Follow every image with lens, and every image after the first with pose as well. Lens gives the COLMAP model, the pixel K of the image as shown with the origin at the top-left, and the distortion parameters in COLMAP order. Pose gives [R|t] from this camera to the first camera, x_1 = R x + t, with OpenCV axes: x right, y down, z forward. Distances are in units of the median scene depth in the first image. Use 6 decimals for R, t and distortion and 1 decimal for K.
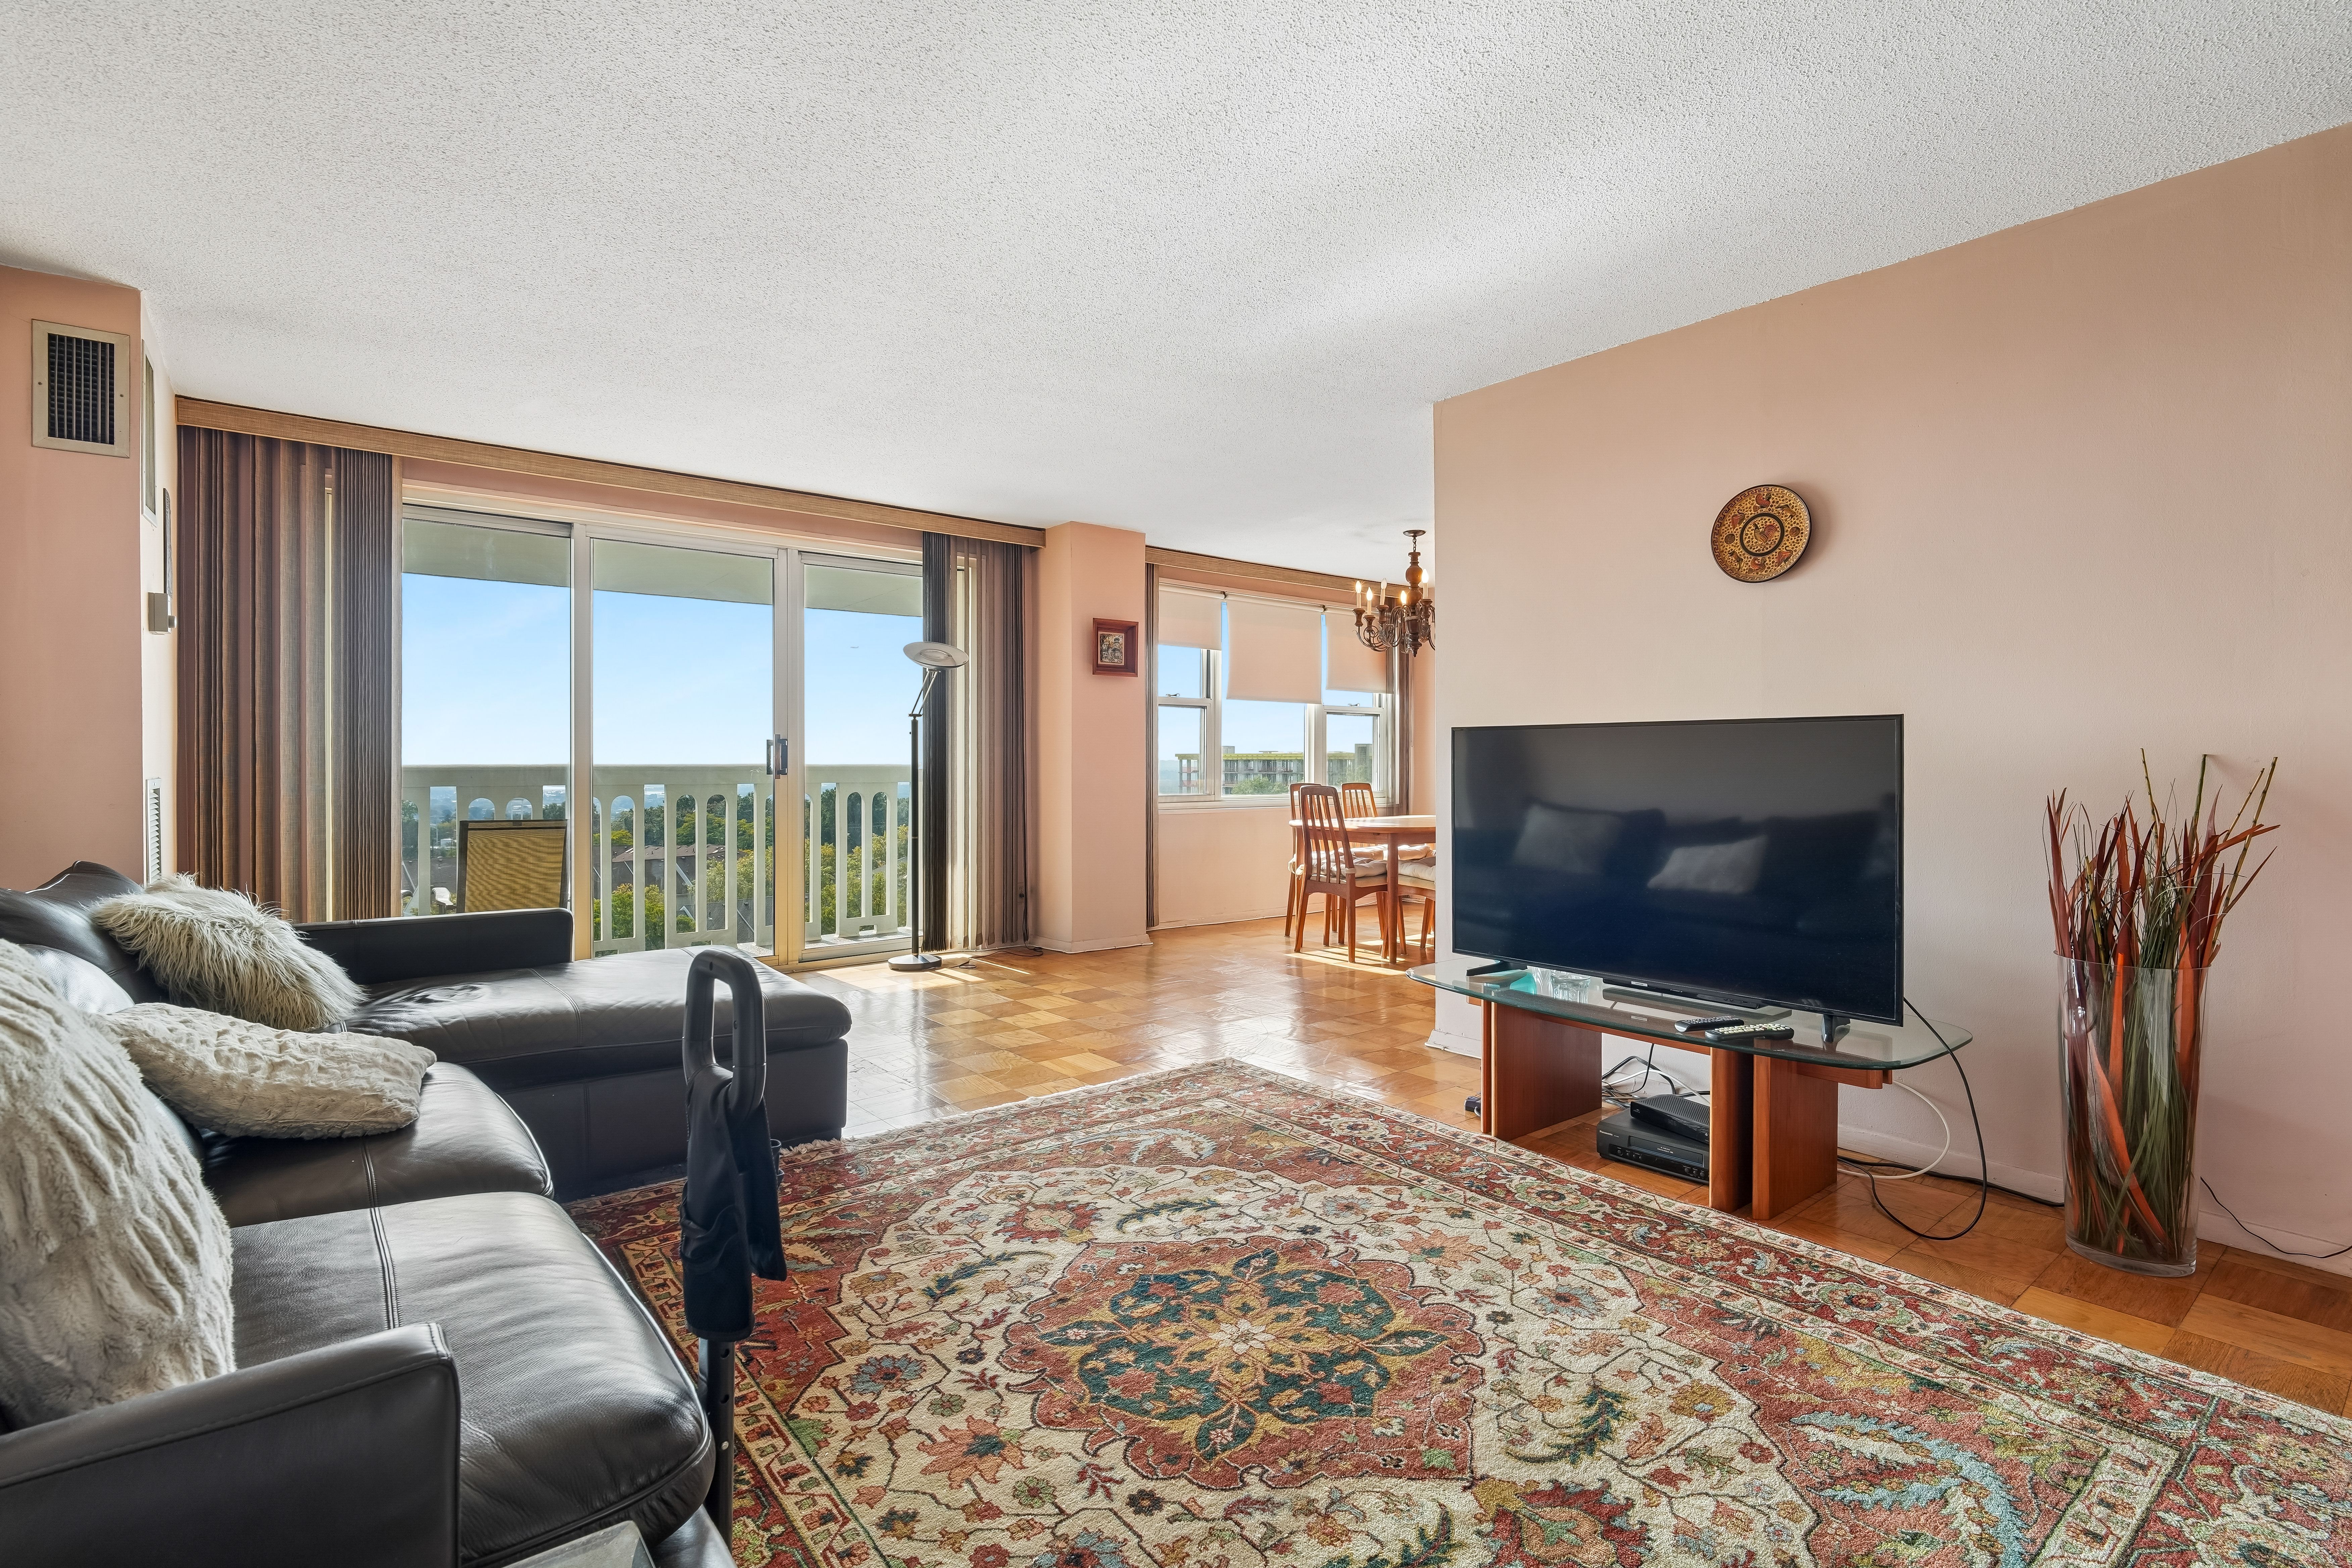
lens RADIAL K [[1096.0, 0, 1153.8], [0, 1096.0, 750.2], [0, 0, 1]] dist [0.003958, -0.005832]
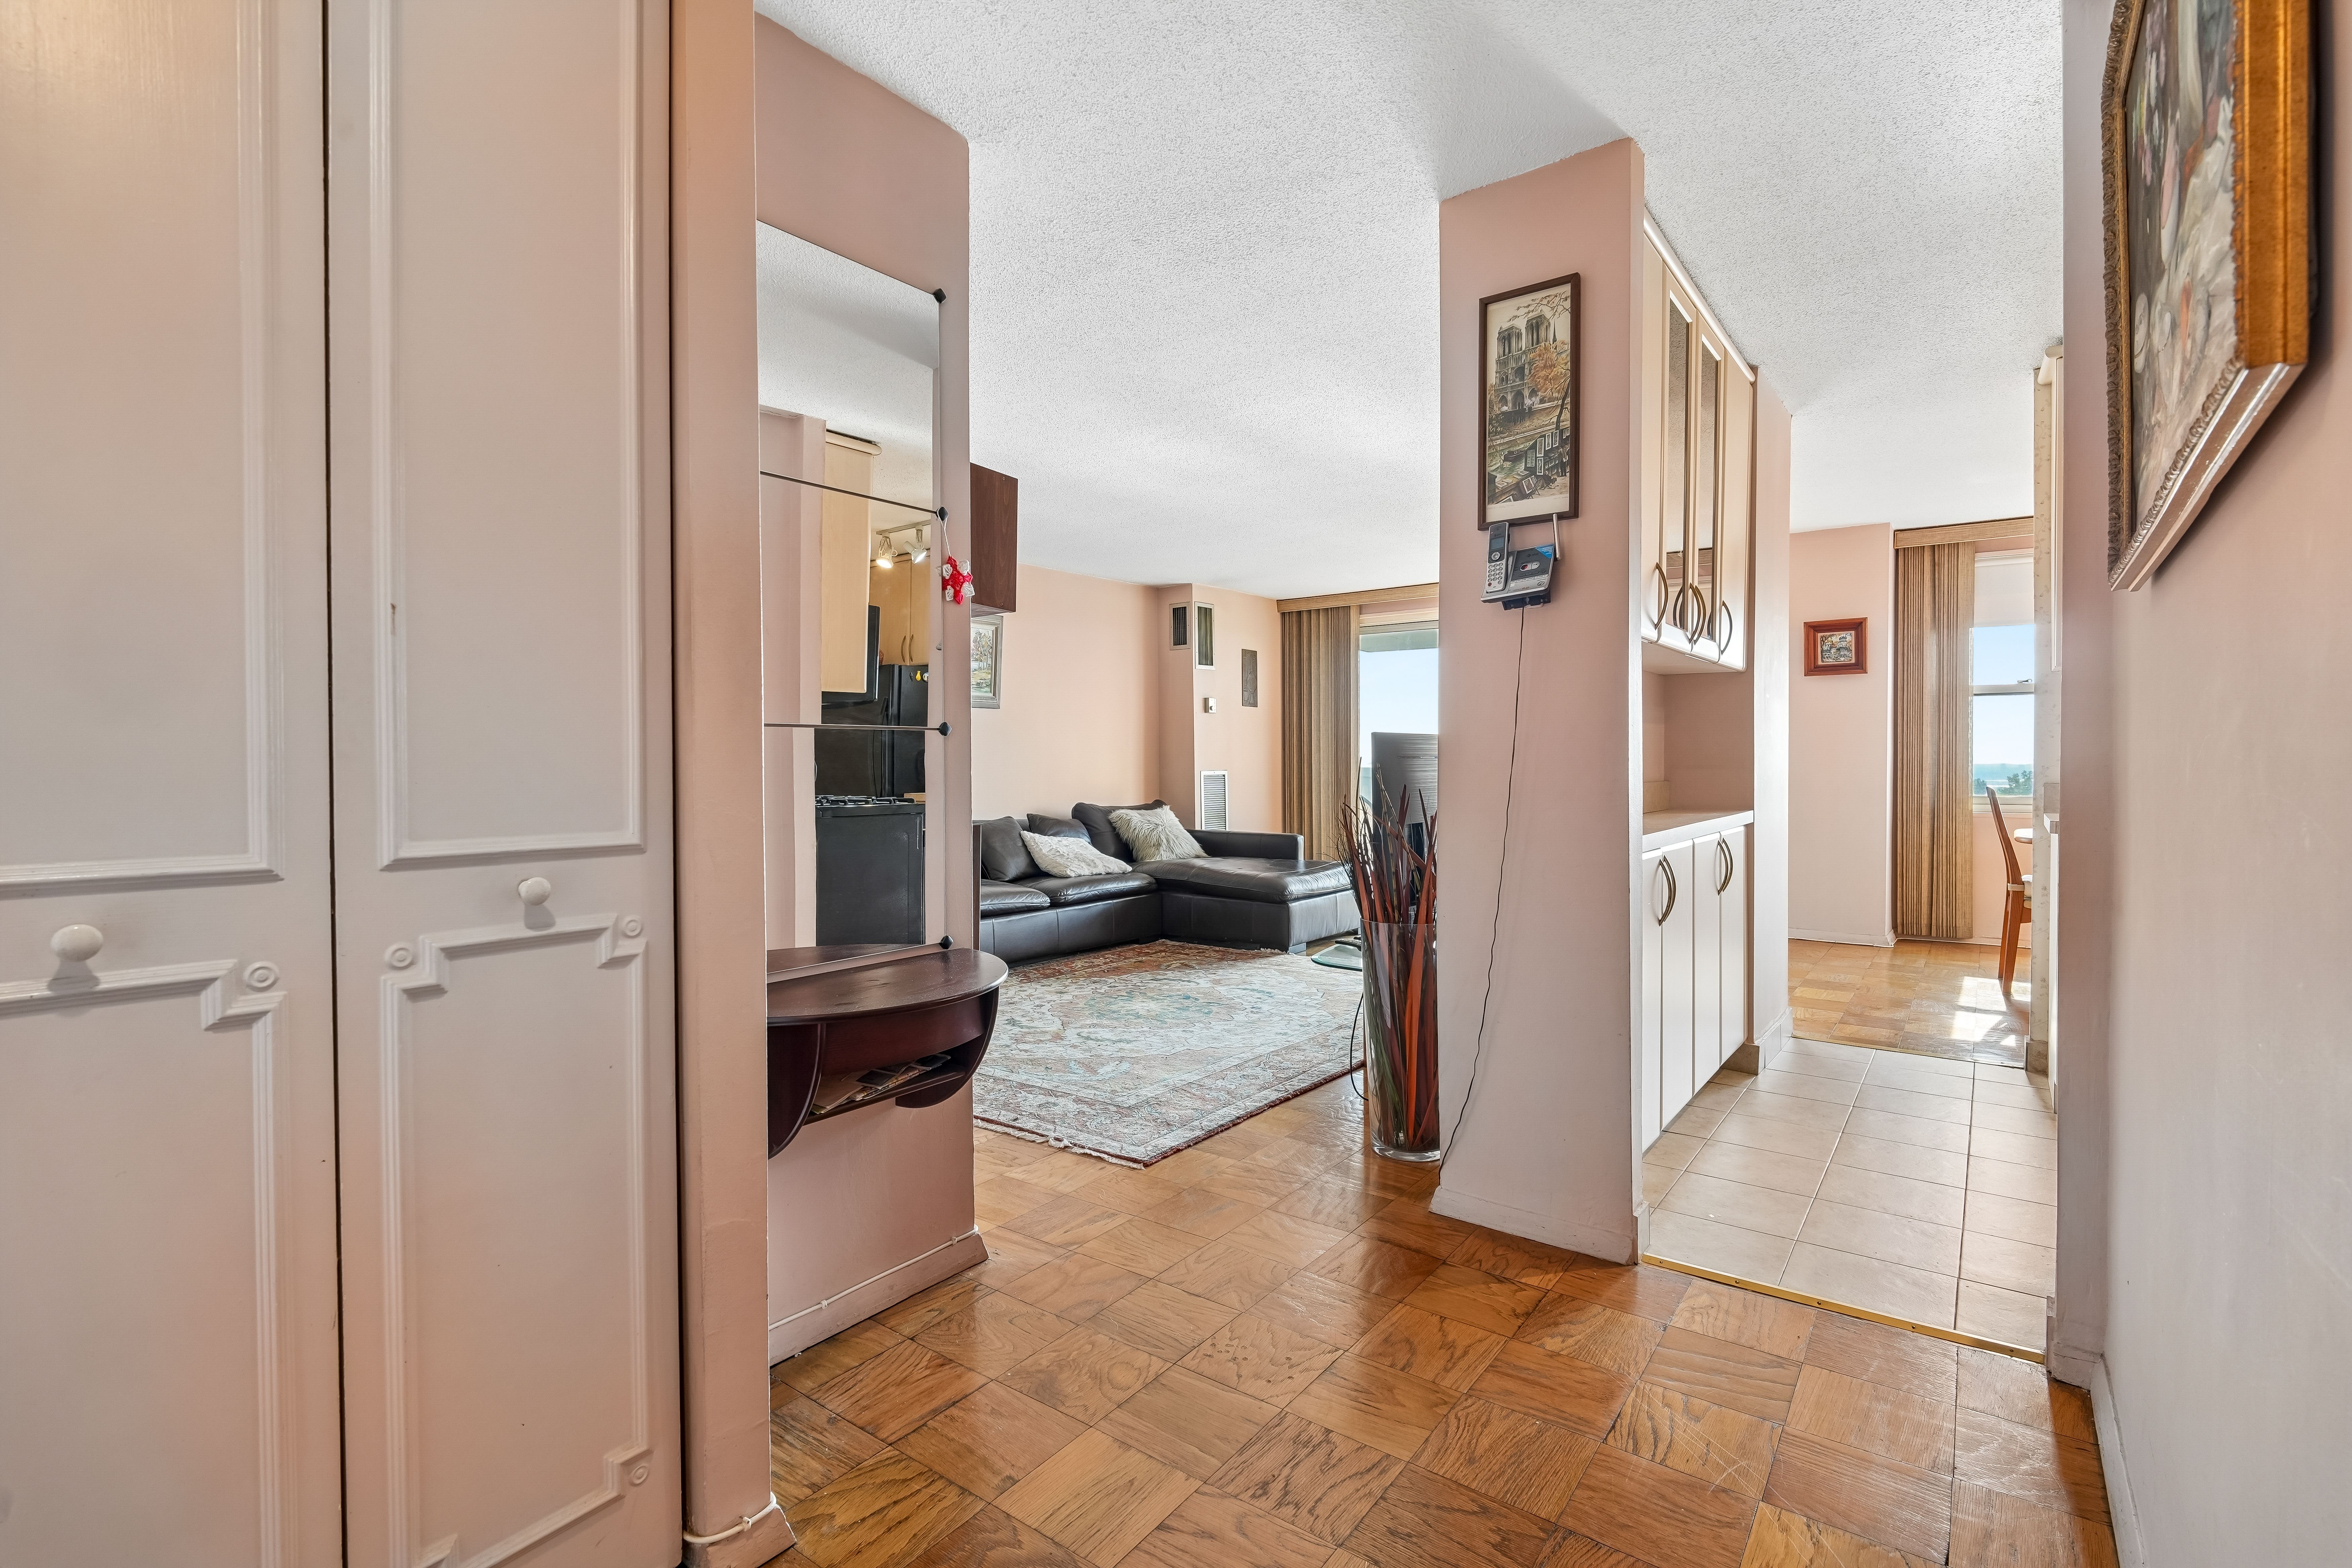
lens RADIAL K [[1096.0, 0, 1199.8], [0, 1096.0, 772.5], [0, 0, 1]] dist [0.003958, -0.005832]
pose [[0.272276, 0.007933, -0.962186, 1.875496], [0.020837, 0.999683, 0.014138, -0.010112], [0.961994, -0.023898, 0.272025, 0.365618]]
